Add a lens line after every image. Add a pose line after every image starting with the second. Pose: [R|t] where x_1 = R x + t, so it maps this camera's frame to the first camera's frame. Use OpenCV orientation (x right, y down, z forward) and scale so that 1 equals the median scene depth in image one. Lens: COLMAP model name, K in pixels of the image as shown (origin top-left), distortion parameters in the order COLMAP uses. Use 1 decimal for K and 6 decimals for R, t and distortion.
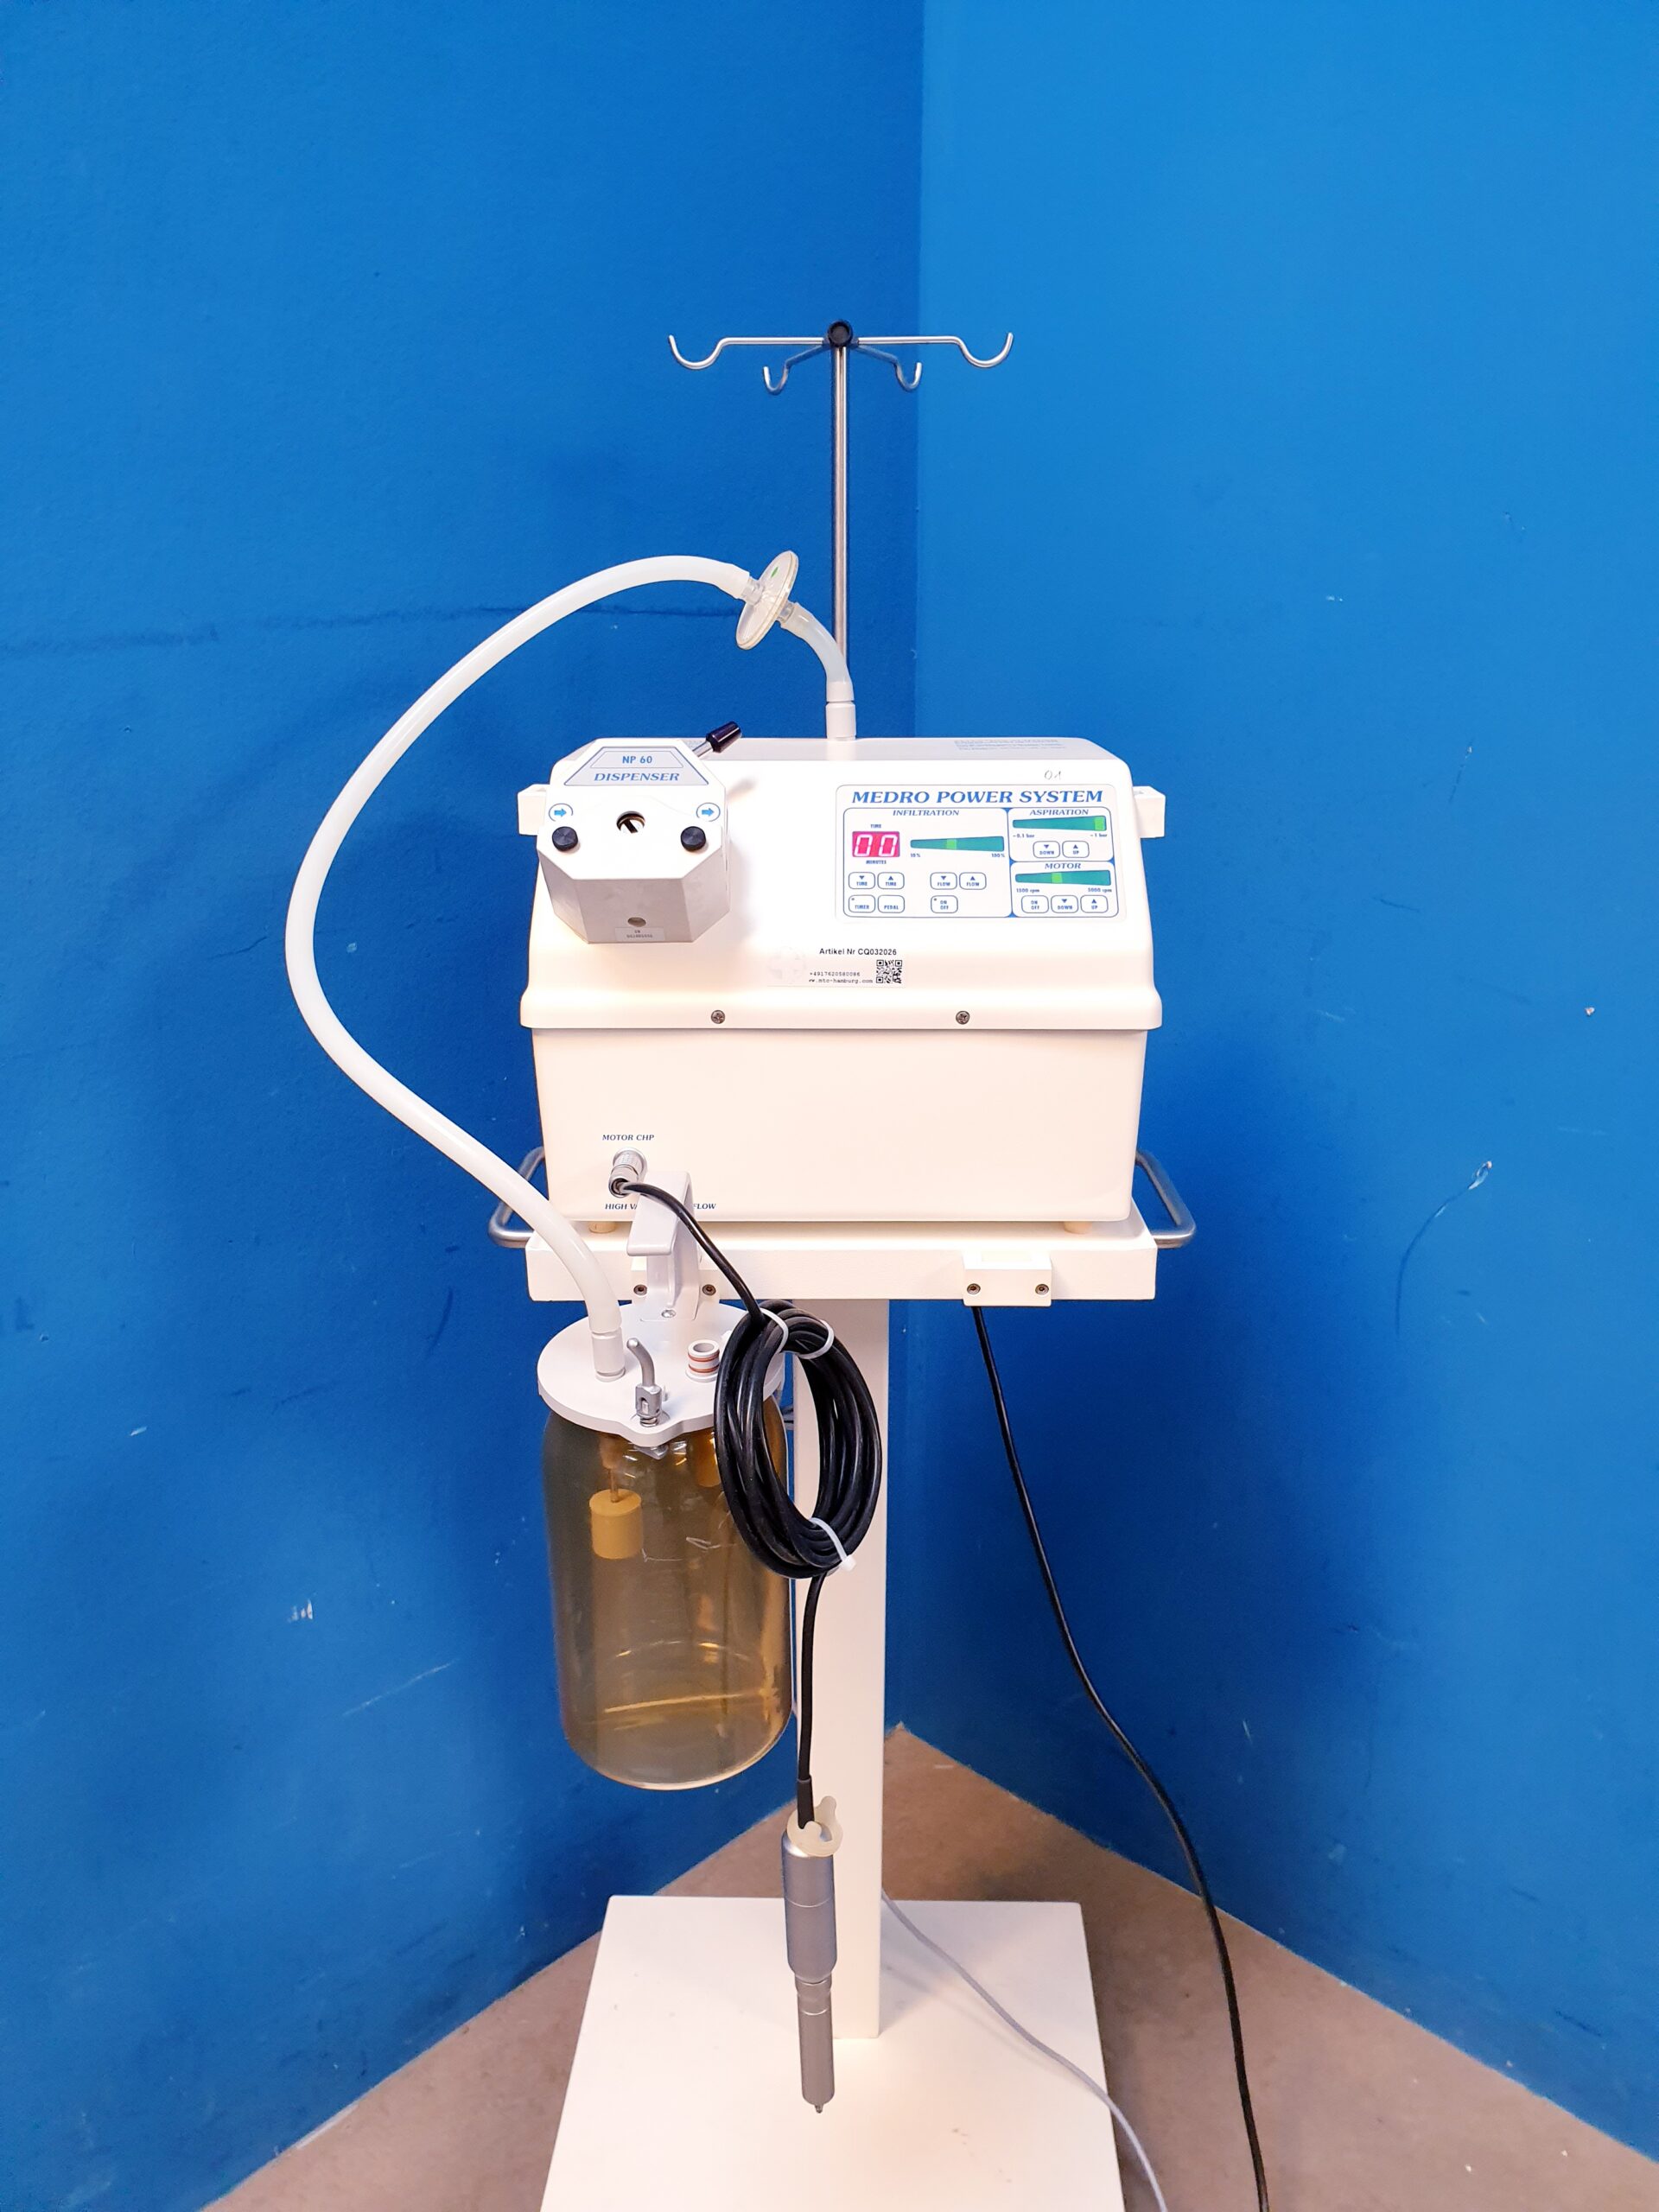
lens RADIAL K [[1742.4, 0, 841.6], [0, 1742.4, 1102.2], [0, 0, 1]] dist [0.012839, -0.011047]
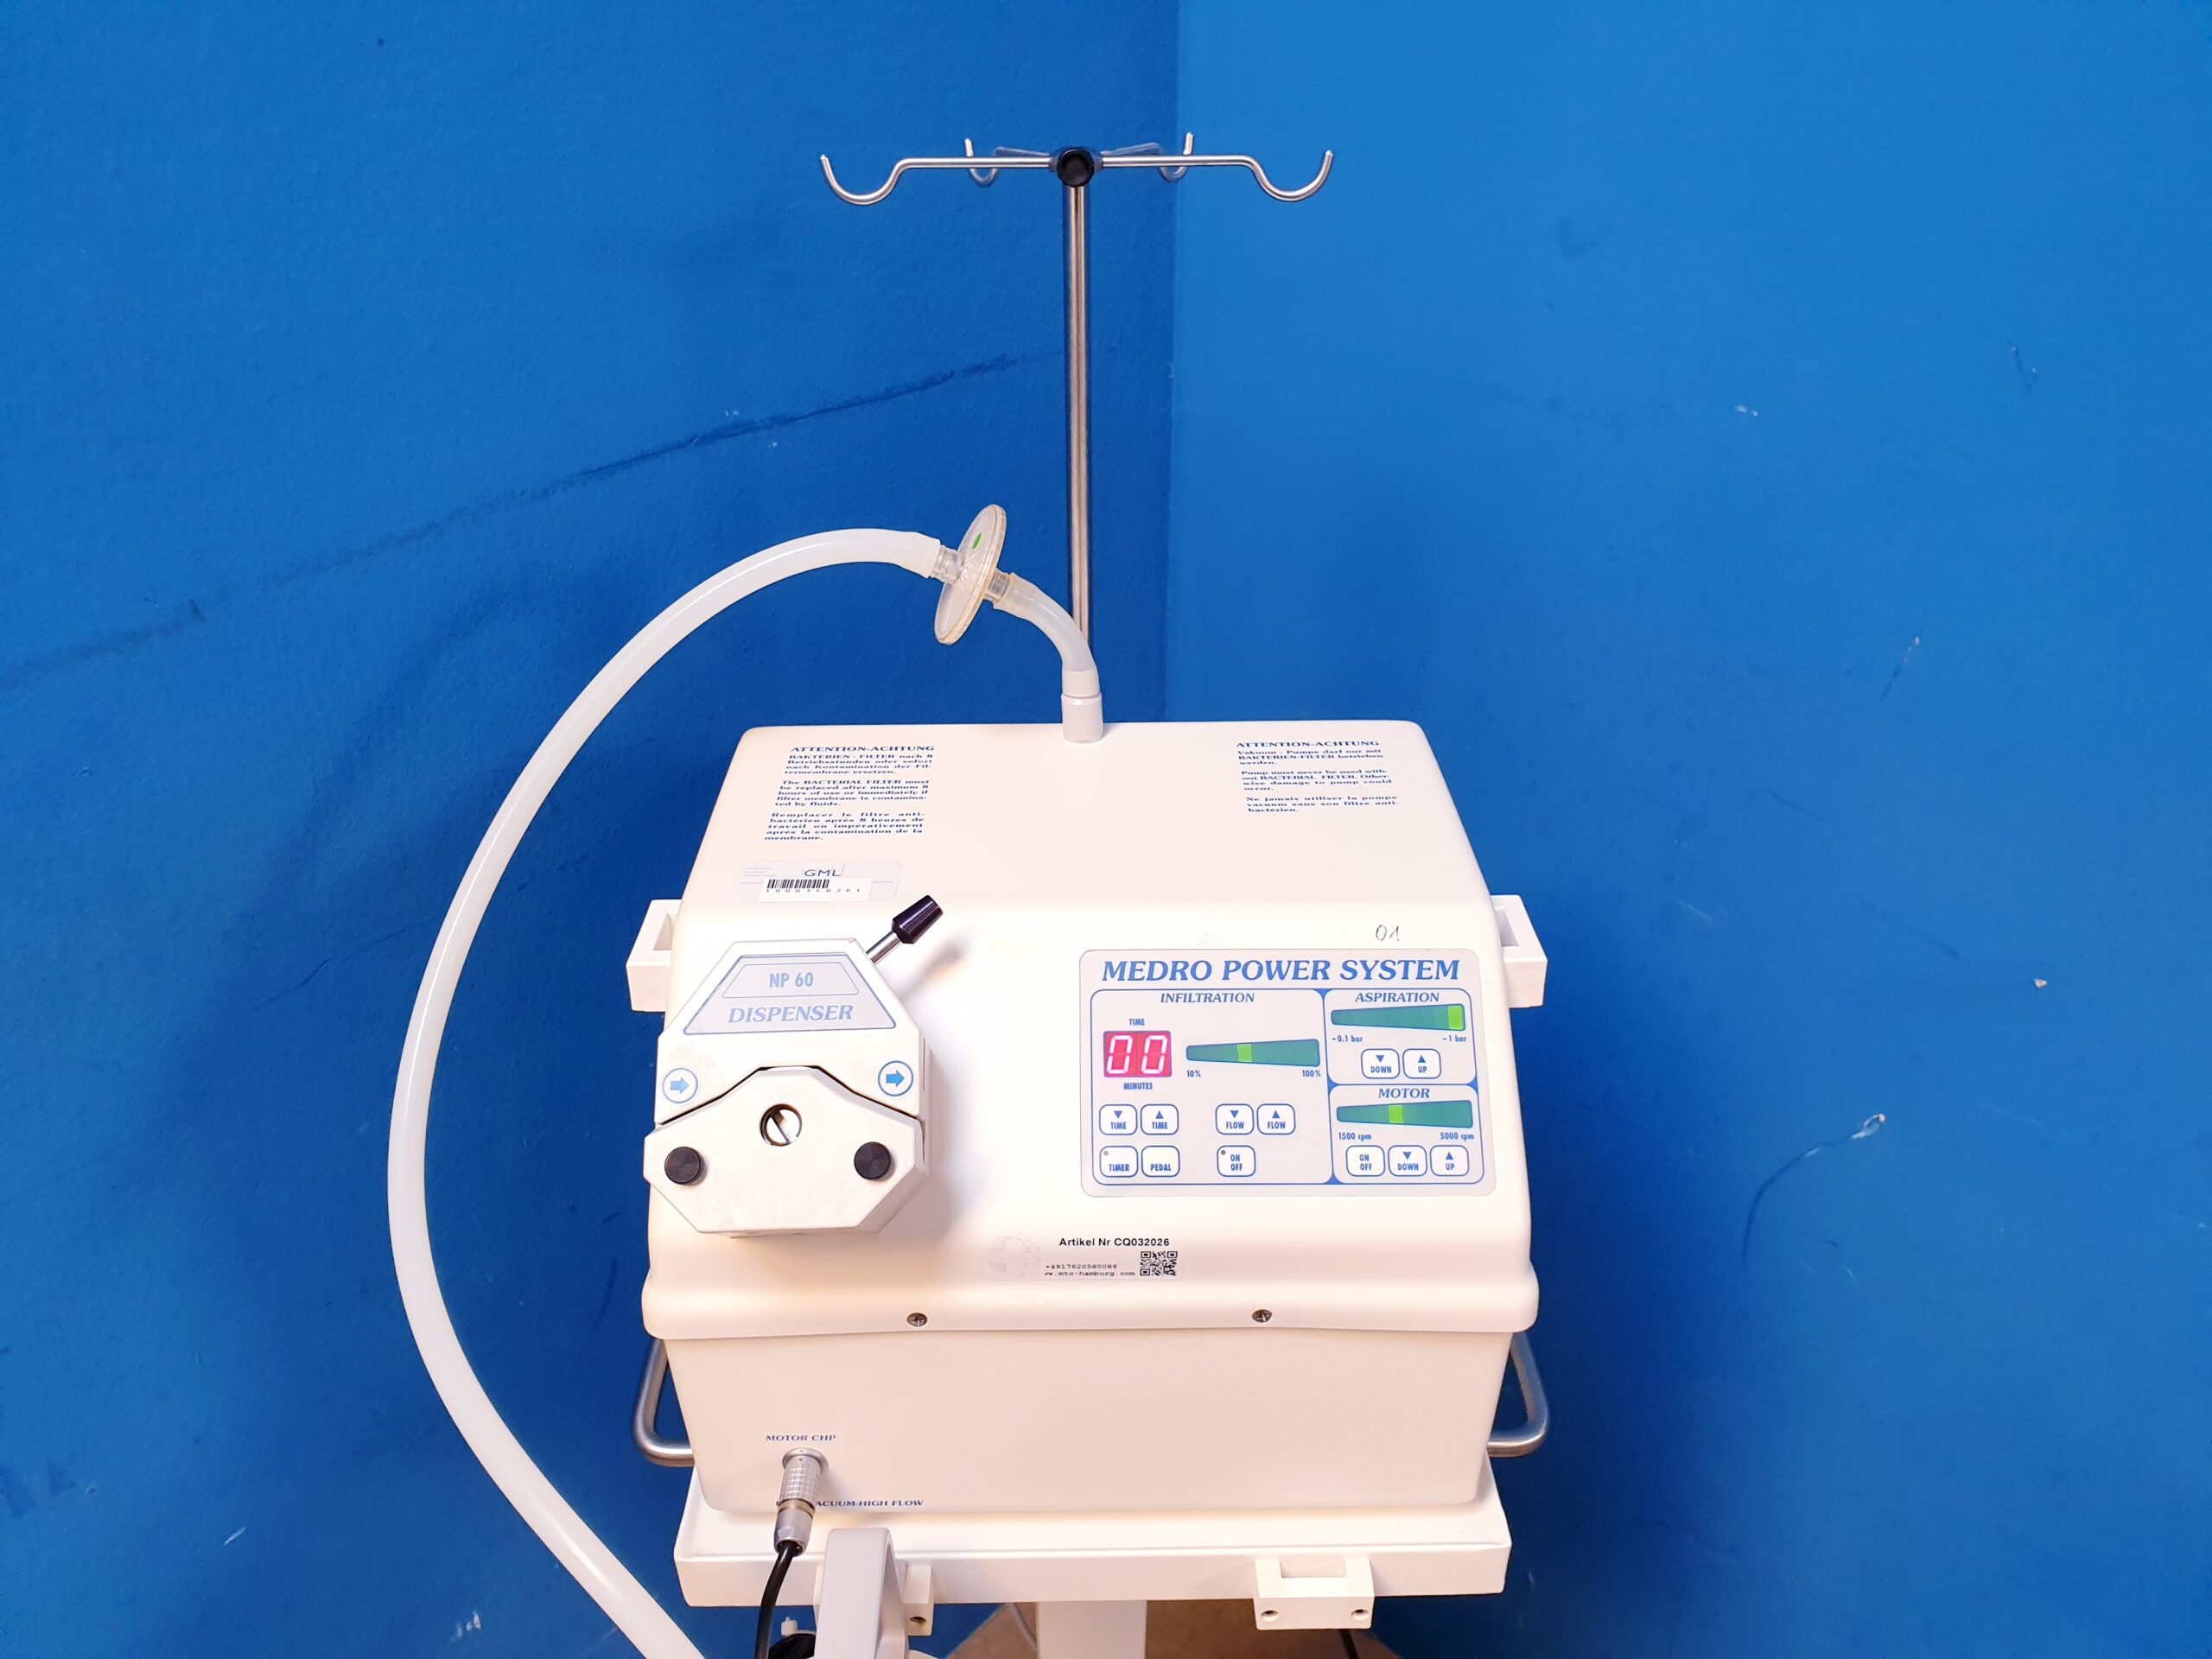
lens RADIAL K [[1742.4, 0, 1072.9], [0, 1742.4, 806.4], [0, 0, 1]] dist [0.012839, -0.011047]
pose [[0.999932, -0.011652, 0.000536, -0.005499], [0.011215, 0.972982, 0.230610, -0.398117], [-0.003209, -0.230589, 0.973046, 0.329975]]
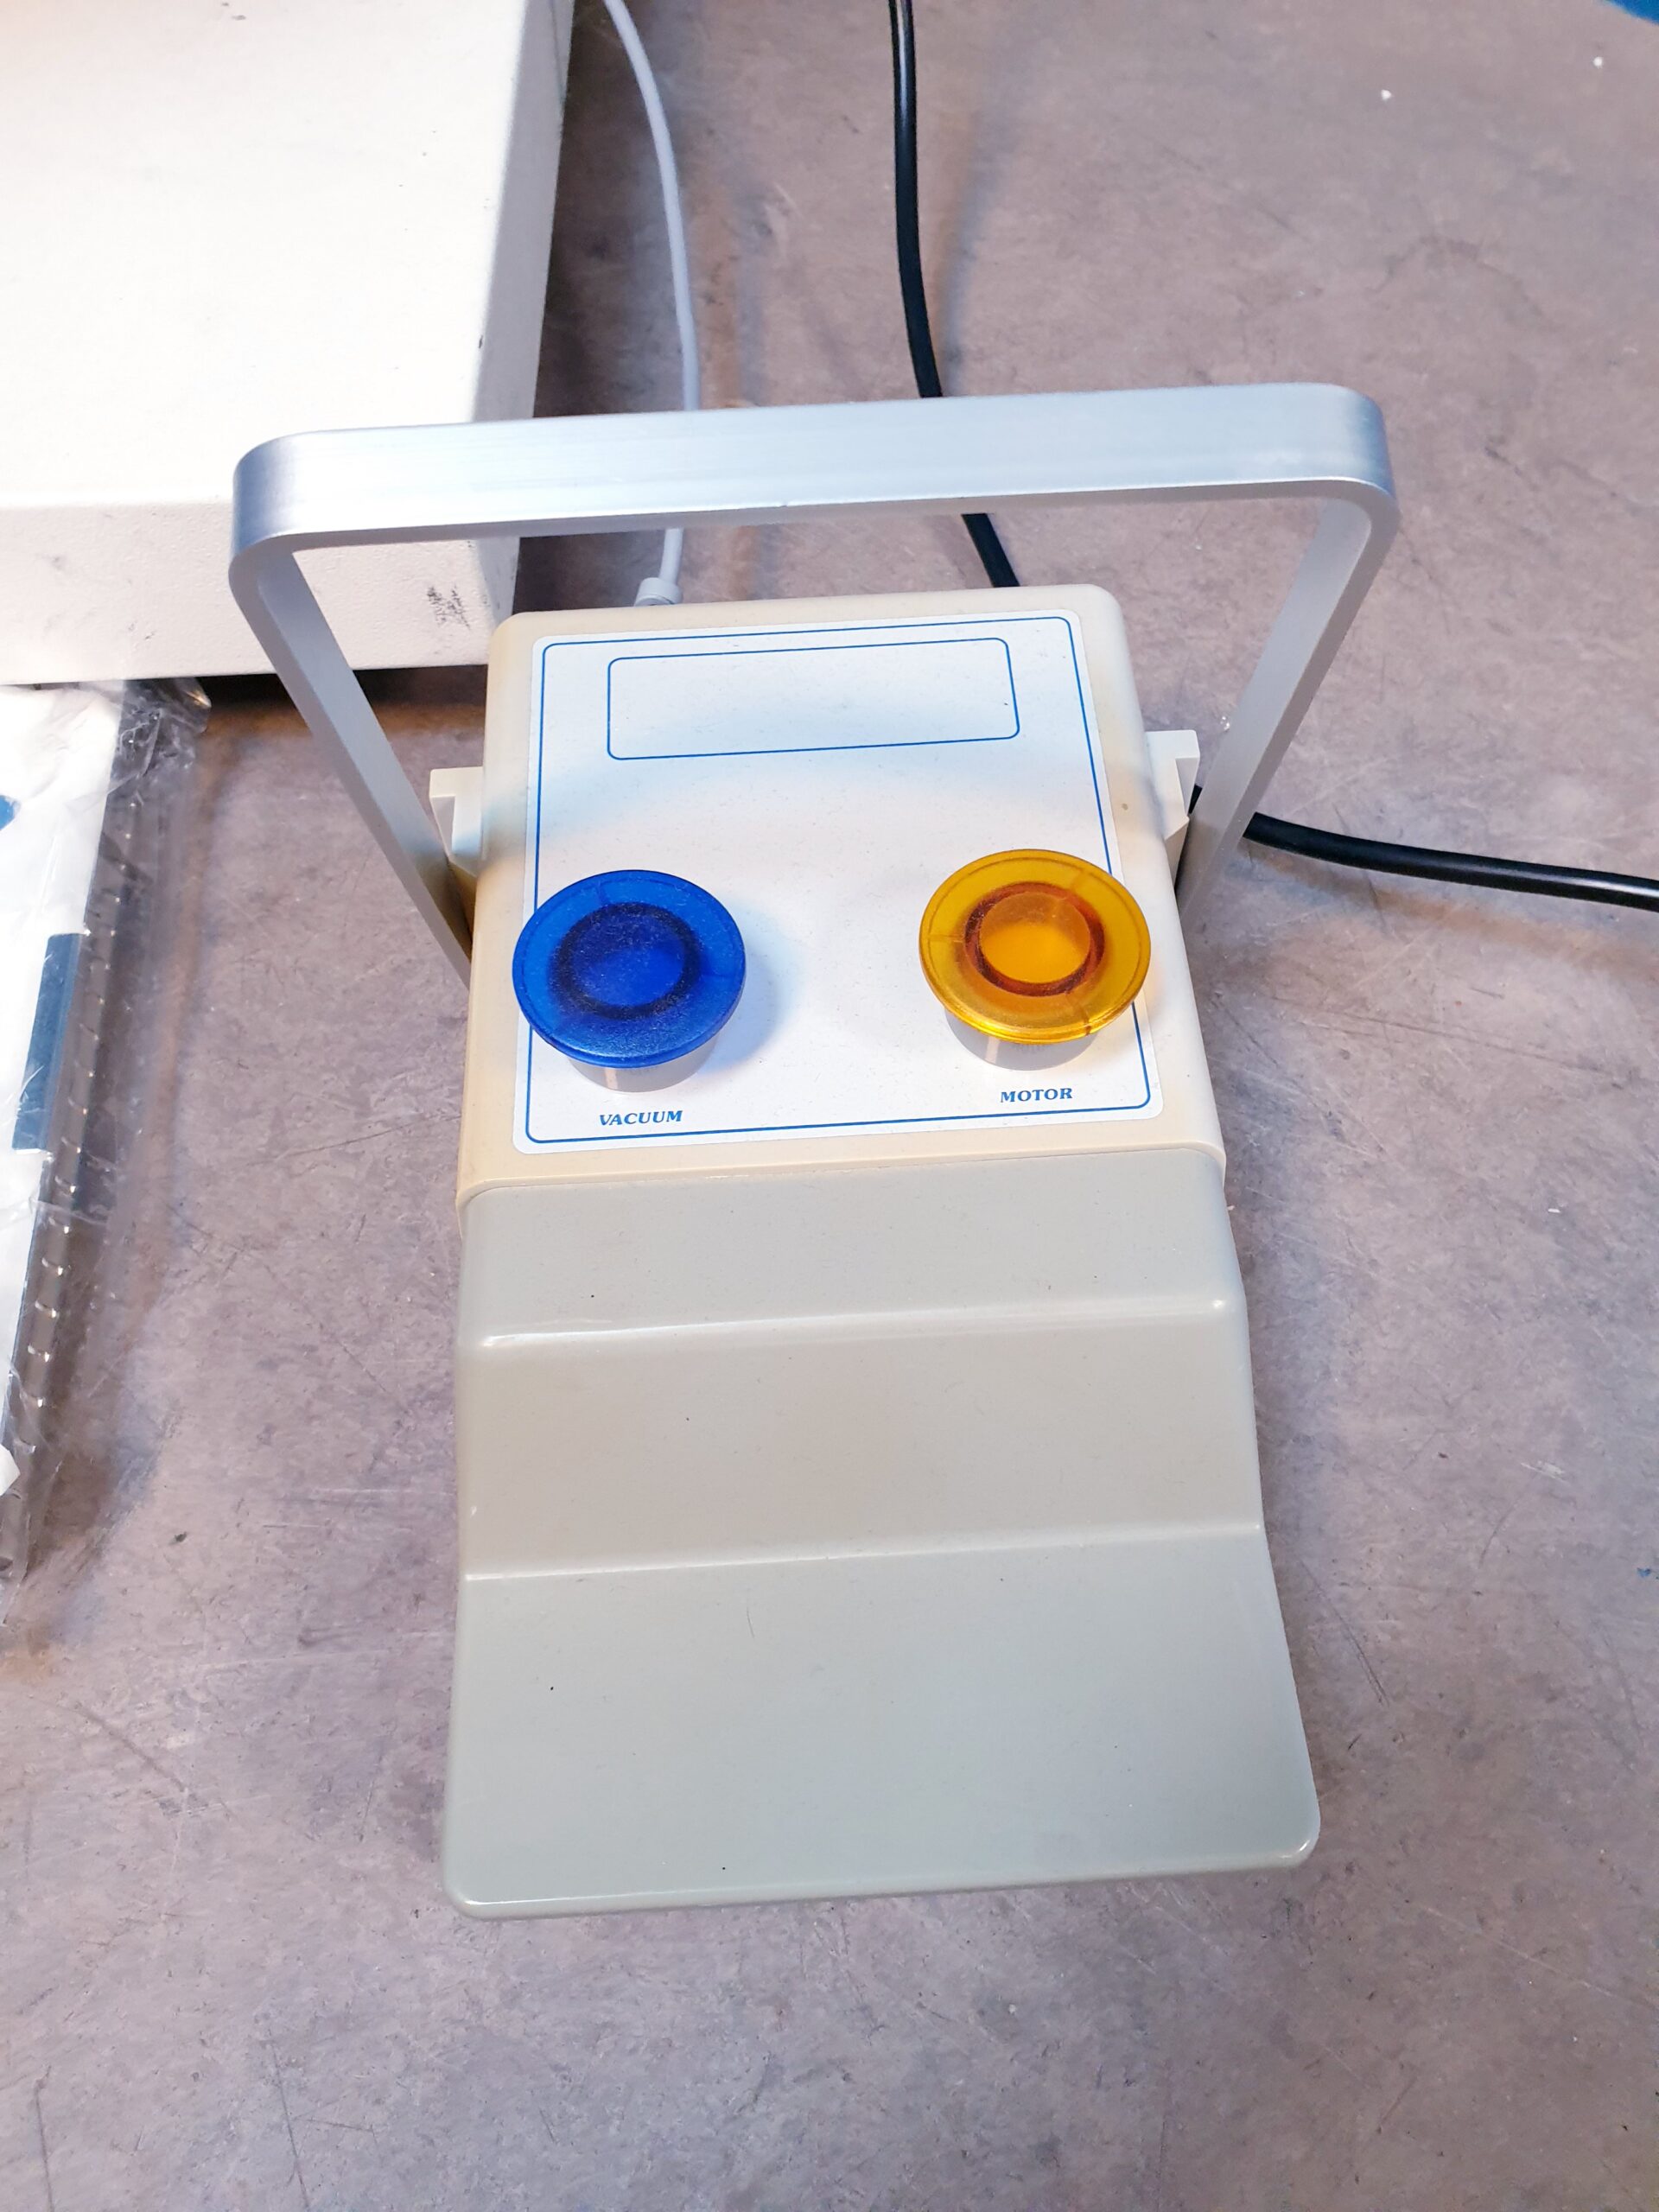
lens RADIAL K [[1742.4, 0, 850.1], [0, 1742.4, 1084.3], [0, 0, 1]] dist [0.012839, -0.011047]
pose [[0.998299, -0.052839, 0.024623, 0.271894], [0.023062, 0.745909, 0.665648, 0.691019], [-0.053539, -0.663948, 0.745860, 0.690320]]
